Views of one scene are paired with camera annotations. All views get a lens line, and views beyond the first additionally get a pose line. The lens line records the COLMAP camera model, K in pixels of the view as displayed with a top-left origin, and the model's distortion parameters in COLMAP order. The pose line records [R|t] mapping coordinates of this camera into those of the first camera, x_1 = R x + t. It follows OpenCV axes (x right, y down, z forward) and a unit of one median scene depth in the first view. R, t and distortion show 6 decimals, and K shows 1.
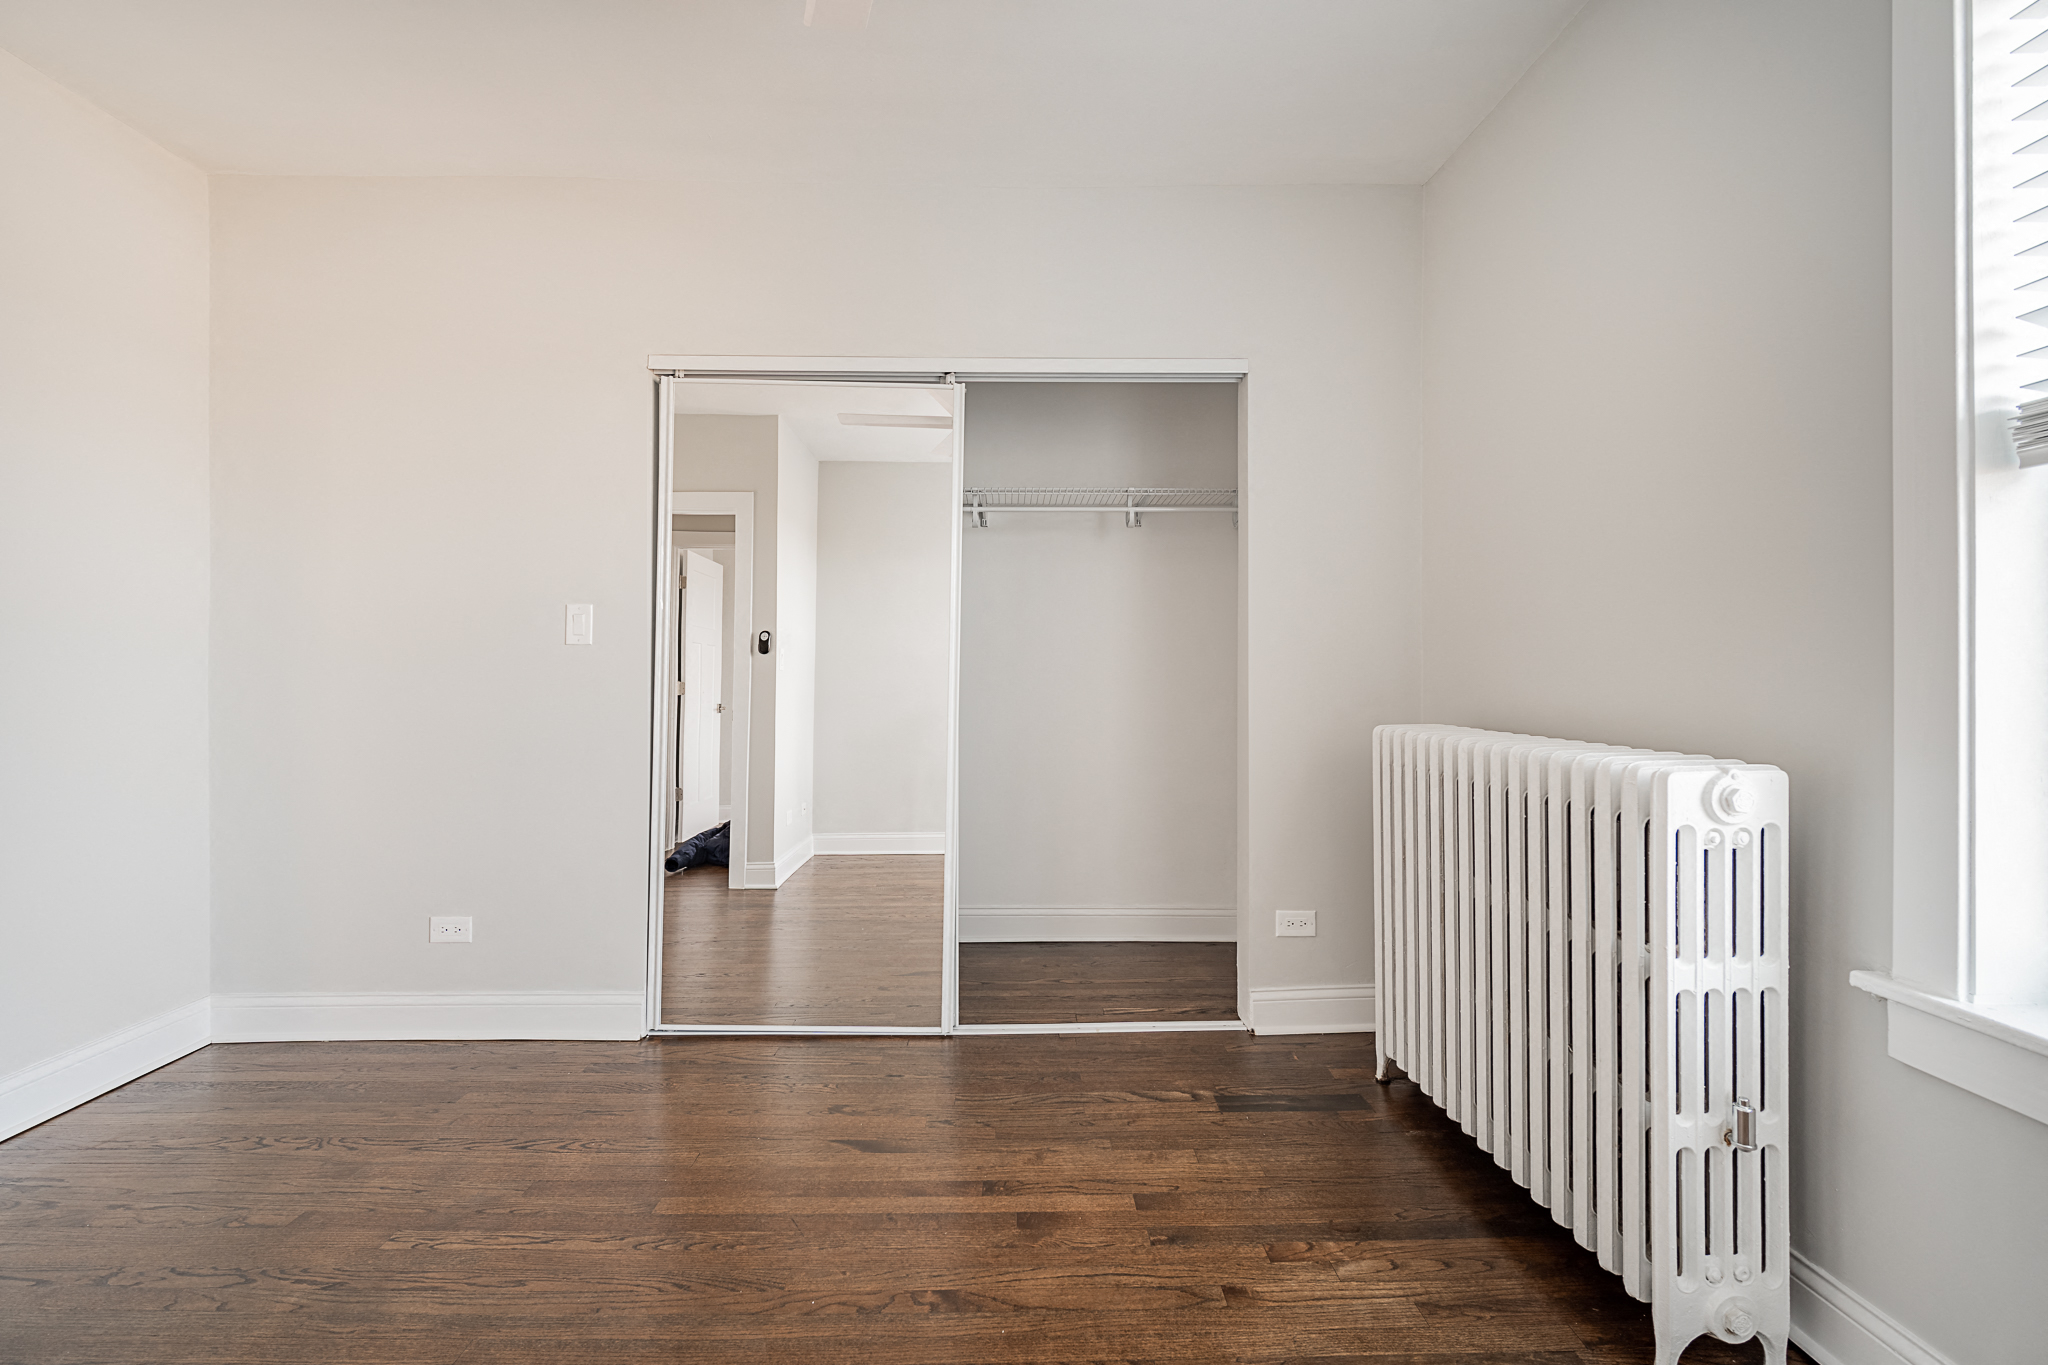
lens RADIAL K [[921.1, 0, 1020.4], [0, 921.1, 675.3], [0, 0, 1]] dist [0.006002, 0.000626]
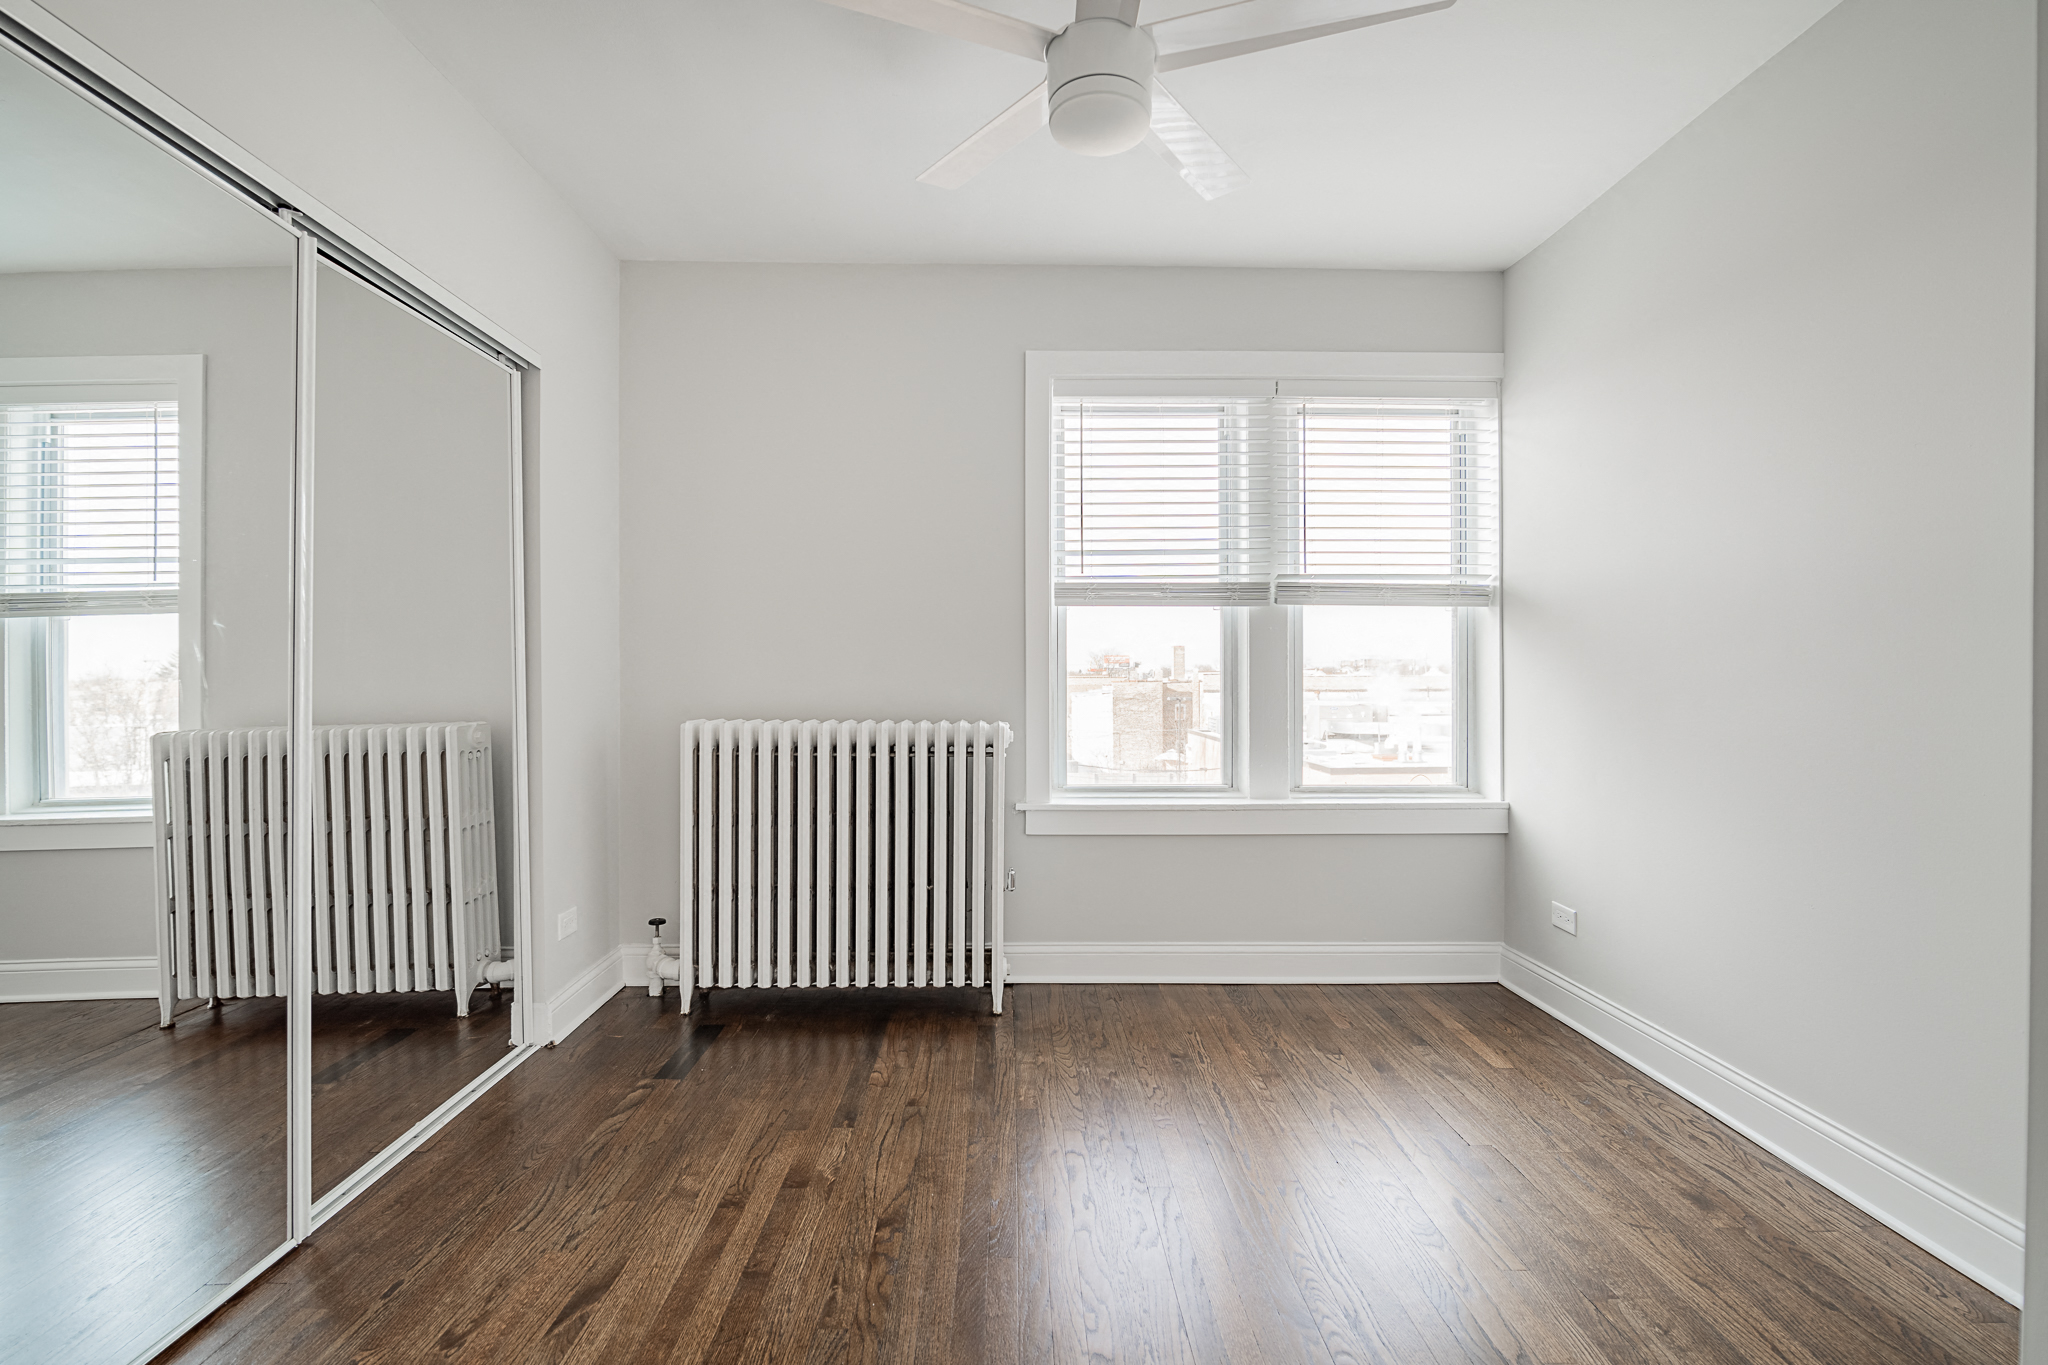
lens RADIAL K [[921.1, 0, 1016.7], [0, 921.1, 684.7], [0, 0, 1]] dist [0.006002, 0.000626]
pose [[-0.014244, -0.008458, 0.999863, -1.019762], [0.002274, 0.999961, 0.008491, -0.008637], [-0.999896, 0.002395, -0.014224, 0.706101]]
